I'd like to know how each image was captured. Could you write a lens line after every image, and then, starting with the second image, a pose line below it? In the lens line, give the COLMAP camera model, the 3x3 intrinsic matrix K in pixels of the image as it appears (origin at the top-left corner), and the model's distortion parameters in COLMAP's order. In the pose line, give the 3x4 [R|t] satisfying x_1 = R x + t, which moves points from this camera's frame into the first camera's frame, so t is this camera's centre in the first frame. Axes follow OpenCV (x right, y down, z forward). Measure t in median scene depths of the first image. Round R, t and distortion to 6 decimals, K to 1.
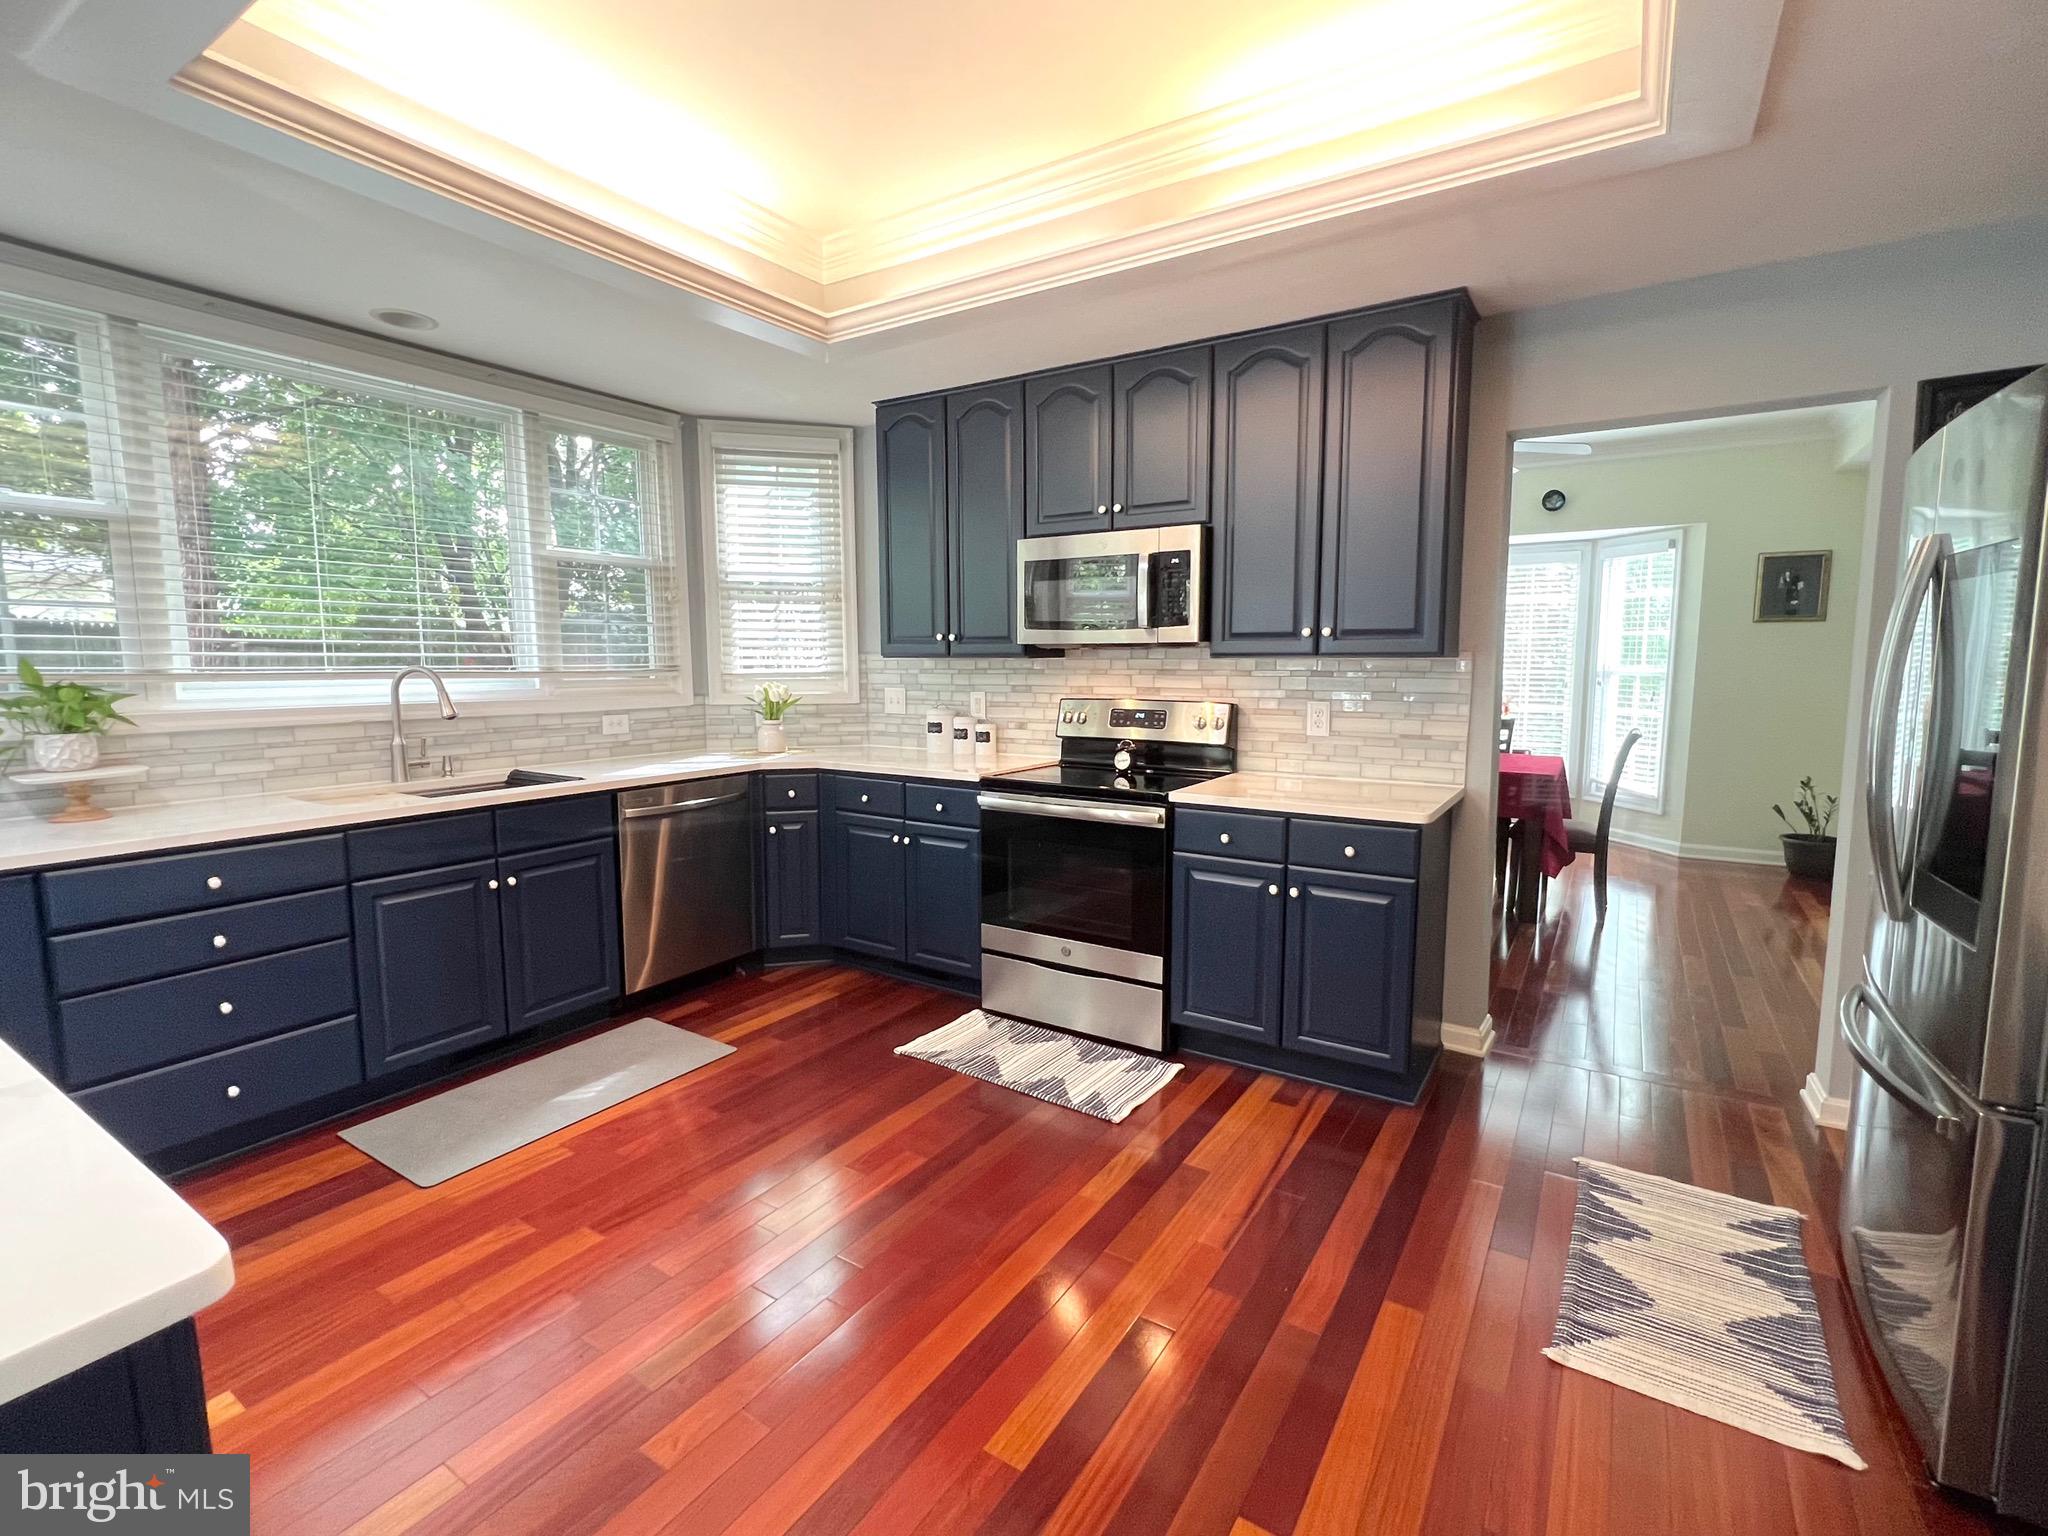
lens RADIAL K [[922.7, 0, 1028.4], [0, 922.7, 763.0], [0, 0, 1]] dist [-0.003416, -0.000643]
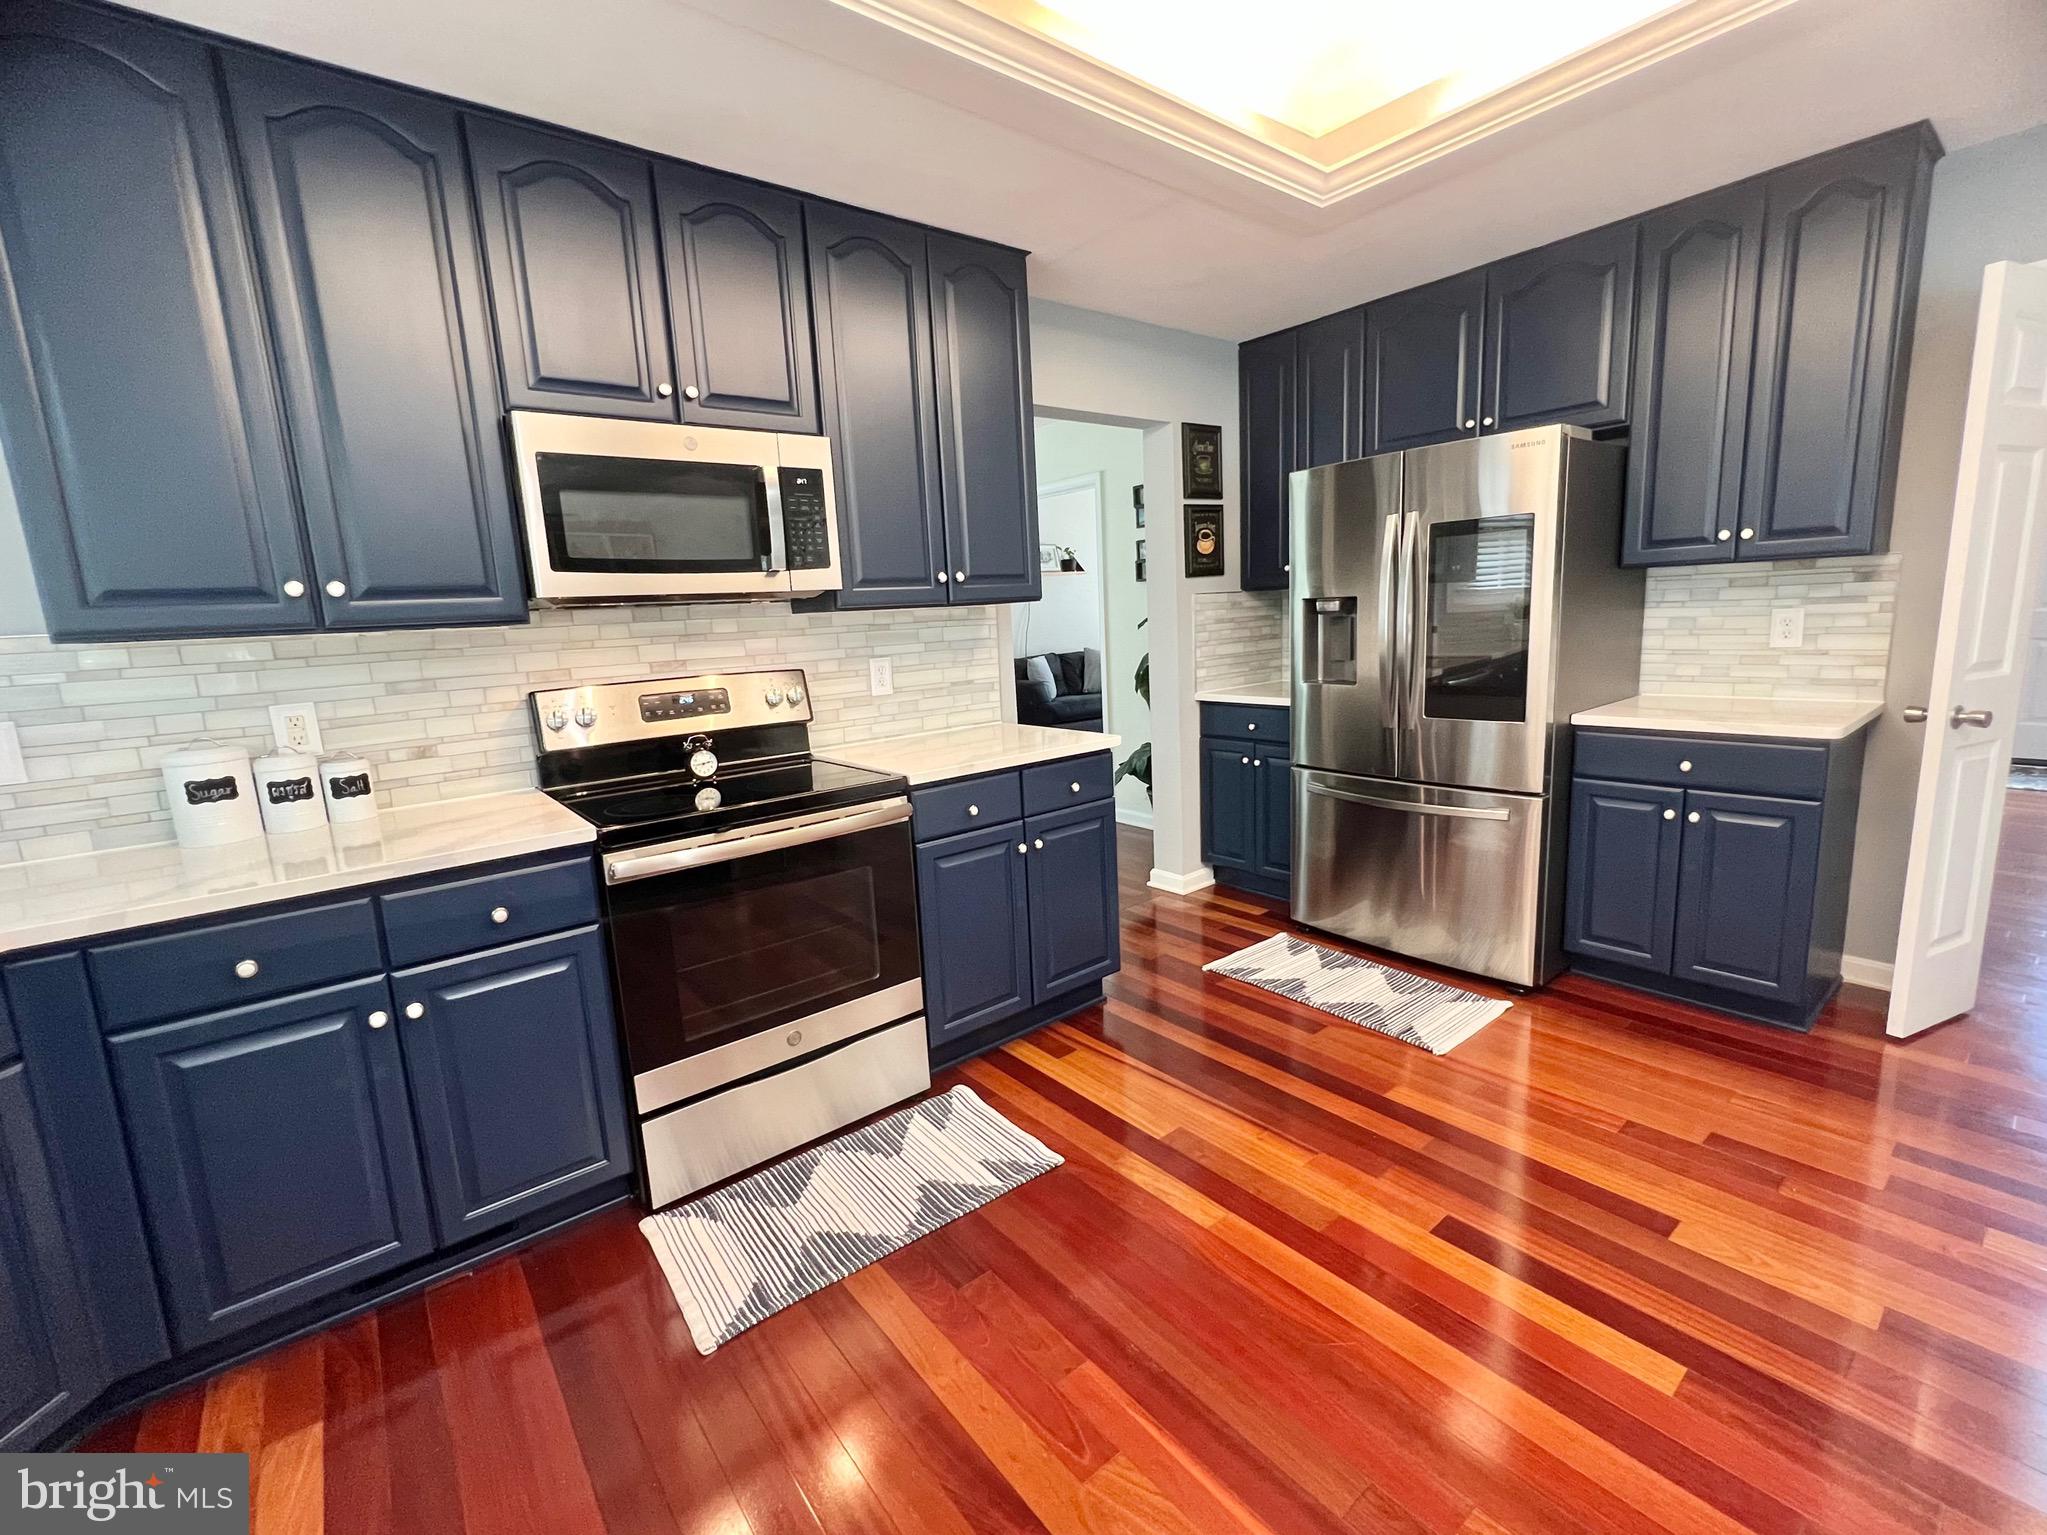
lens RADIAL K [[867.3, 0, 1025.2], [0, 867.3, 760.2], [0, 0, 1]] dist [-0.005075, -0.000370]
pose [[0.323016, -0.176111, 0.929863, -0.451095], [0.156956, 0.978896, 0.130874, -0.055814], [-0.933288, 0.103673, 0.343840, 0.569453]]
